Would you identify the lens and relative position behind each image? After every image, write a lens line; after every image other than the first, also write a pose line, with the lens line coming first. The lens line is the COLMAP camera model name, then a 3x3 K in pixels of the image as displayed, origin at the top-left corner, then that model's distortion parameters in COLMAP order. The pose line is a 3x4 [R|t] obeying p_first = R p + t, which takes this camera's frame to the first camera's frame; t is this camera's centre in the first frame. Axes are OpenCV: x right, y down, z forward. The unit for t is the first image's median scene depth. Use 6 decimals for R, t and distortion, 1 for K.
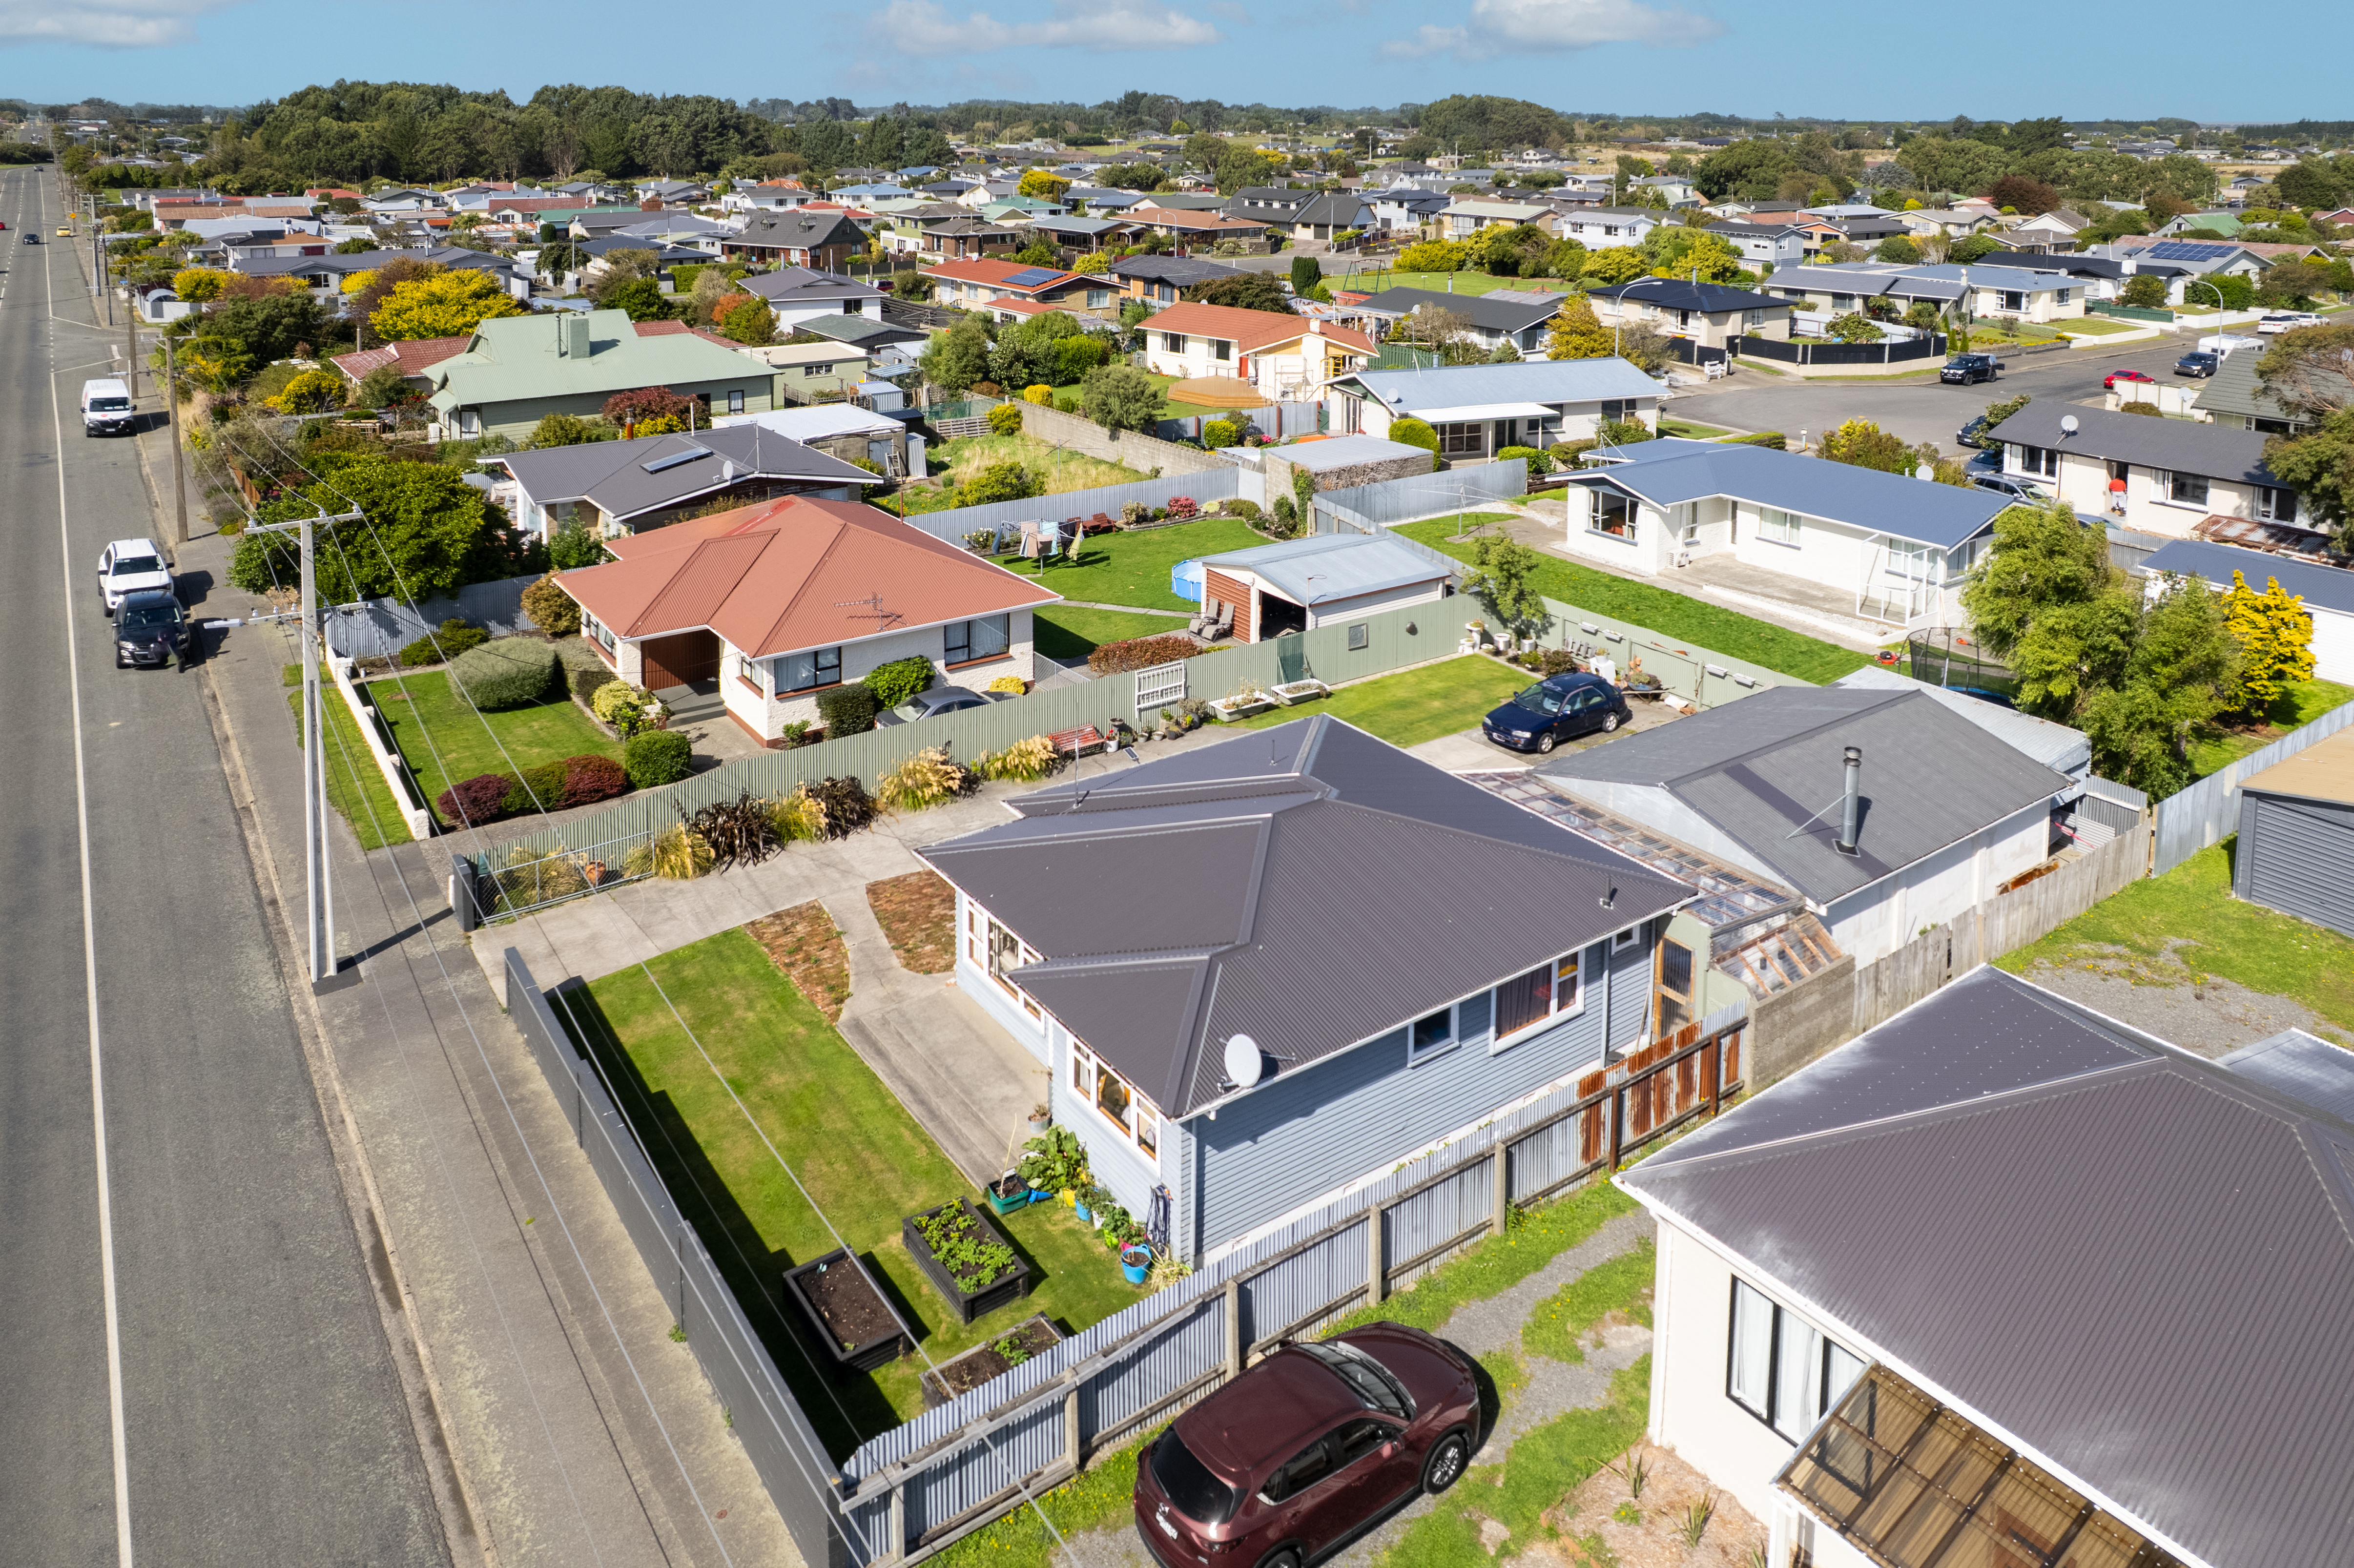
lens RADIAL K [[1538.0, 0, 1180.5], [0, 1538.0, 681.6], [0, 0, 1]] dist [-0.028129, -0.000286]
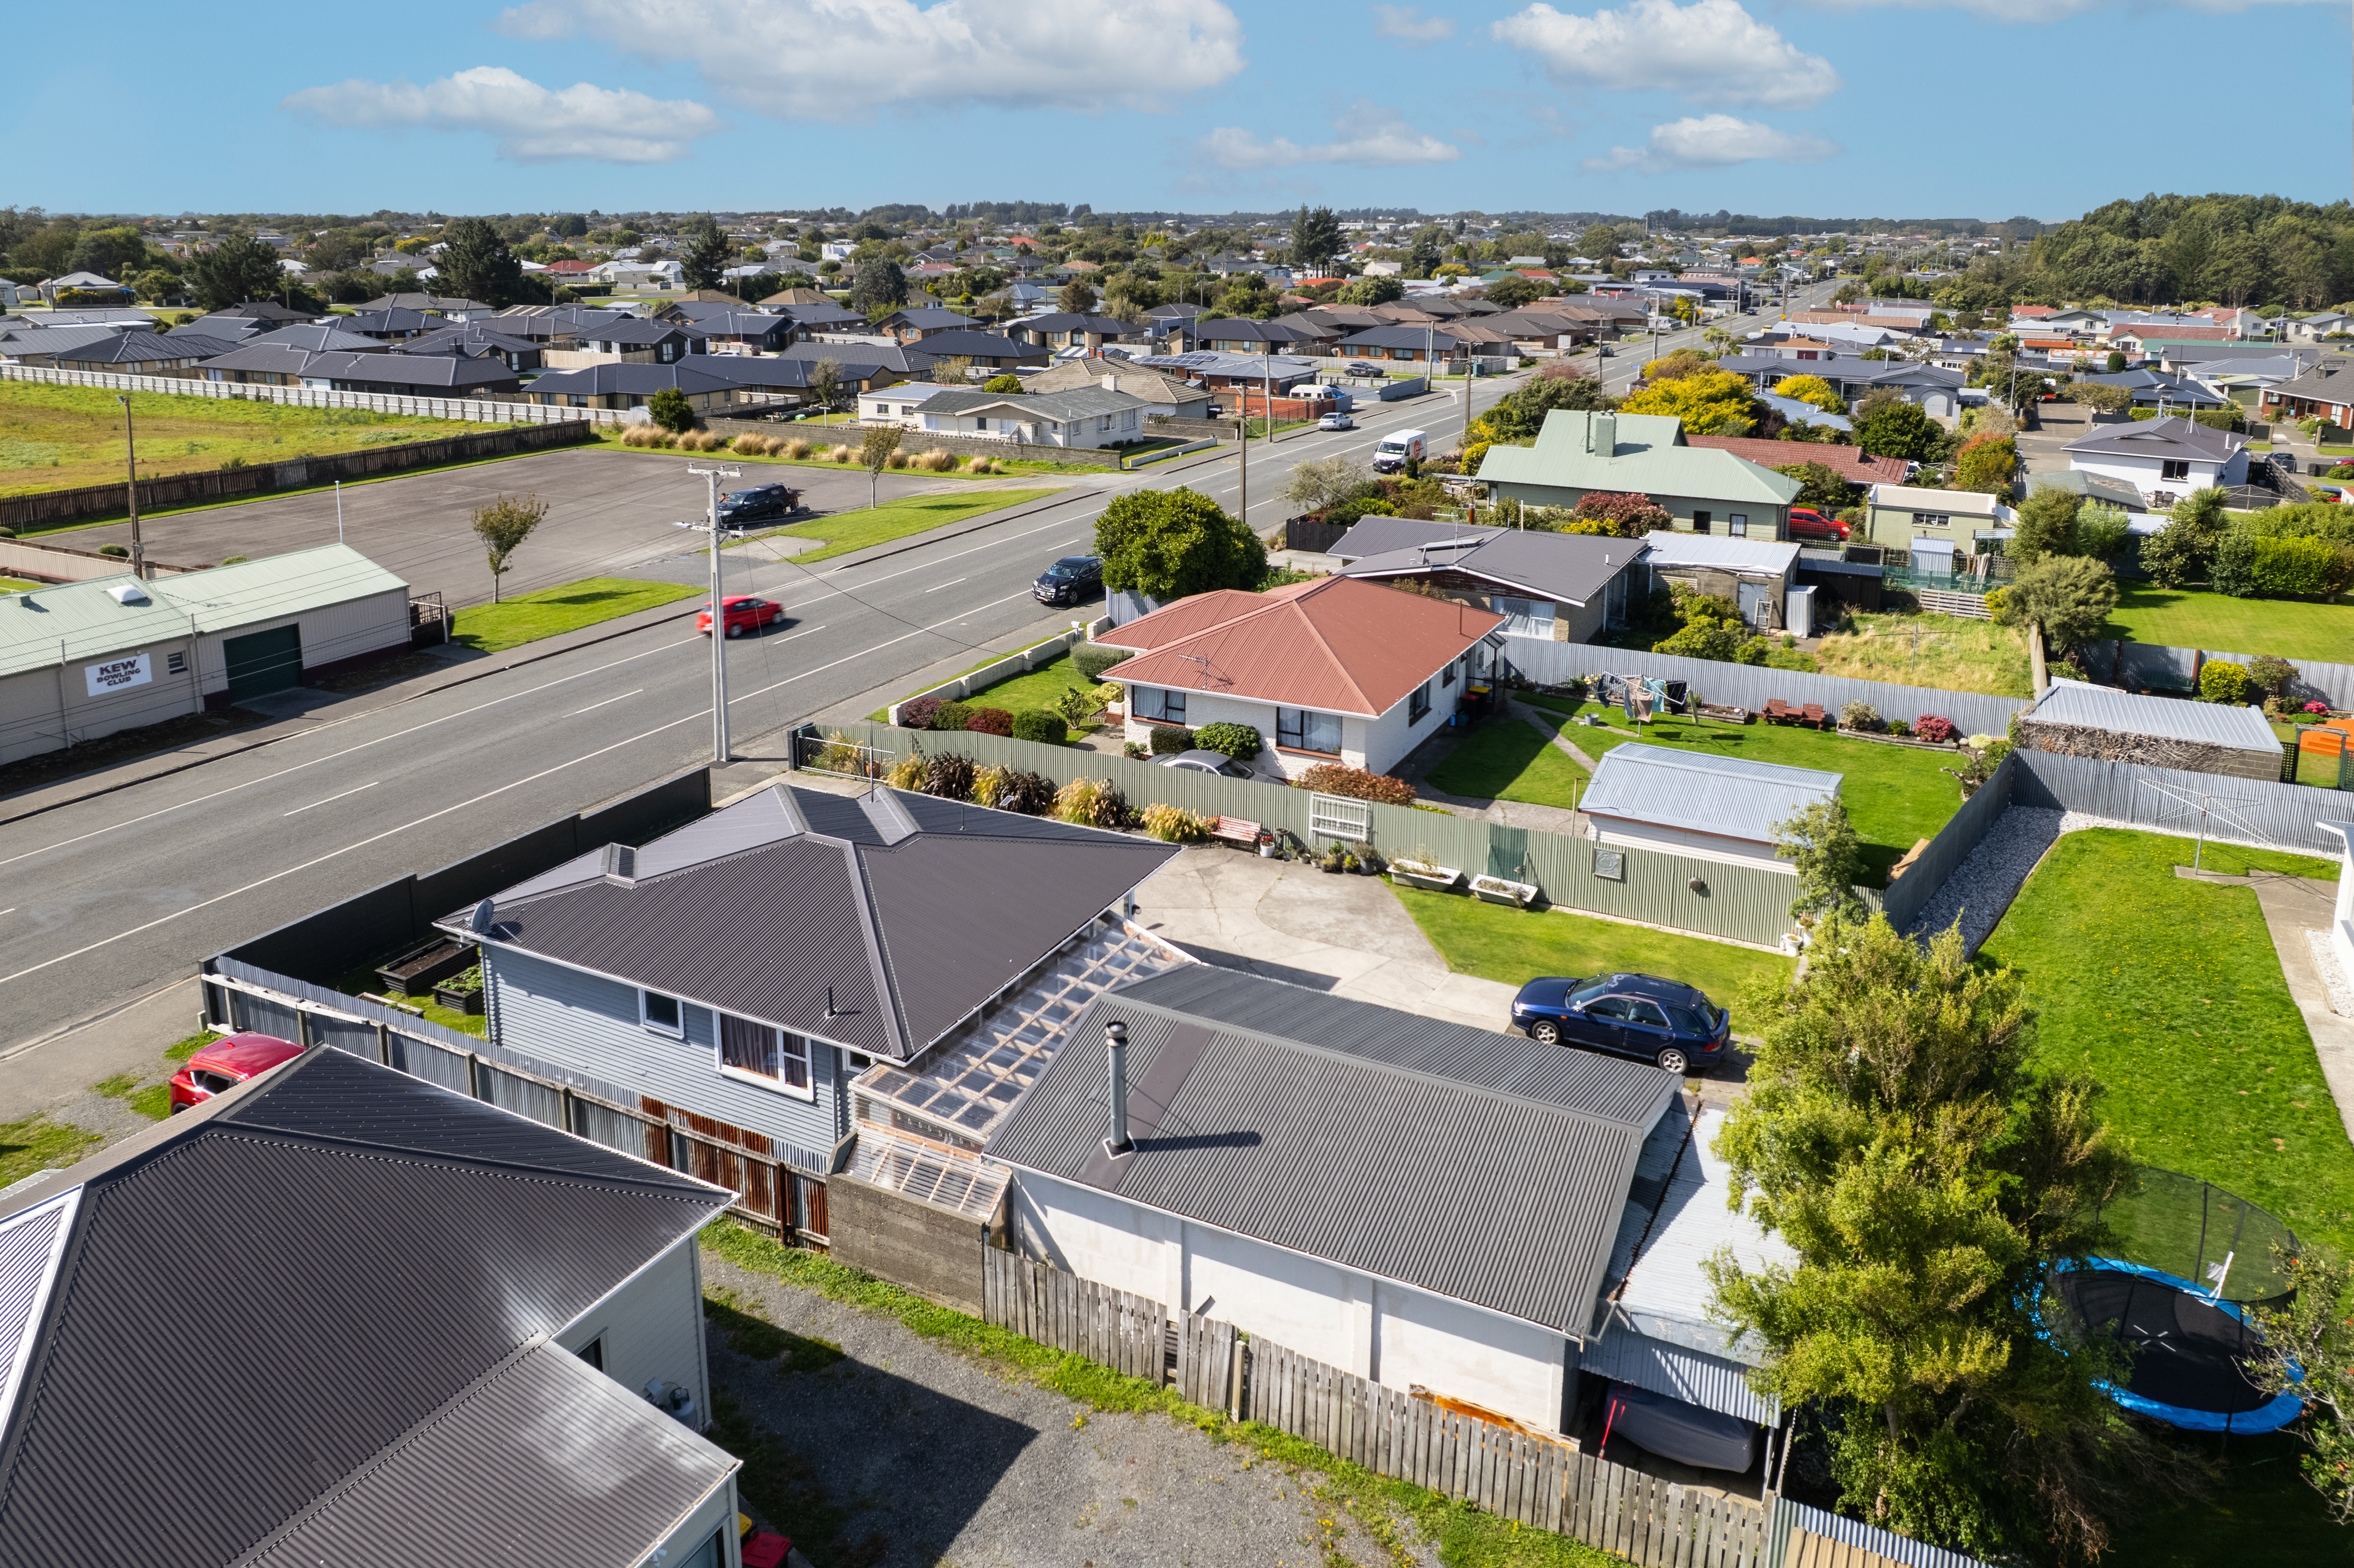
lens RADIAL K [[1545.4, 0, 1177.0], [0, 1545.4, 784.0], [0, 0, 1]] dist [-0.088168, 0.091105]
pose [[0.469520, 0.306381, -0.828059, 0.734279], [-0.311339, 0.935071, 0.169442, -0.149692], [0.826208, 0.178251, 0.534423, 0.383740]]
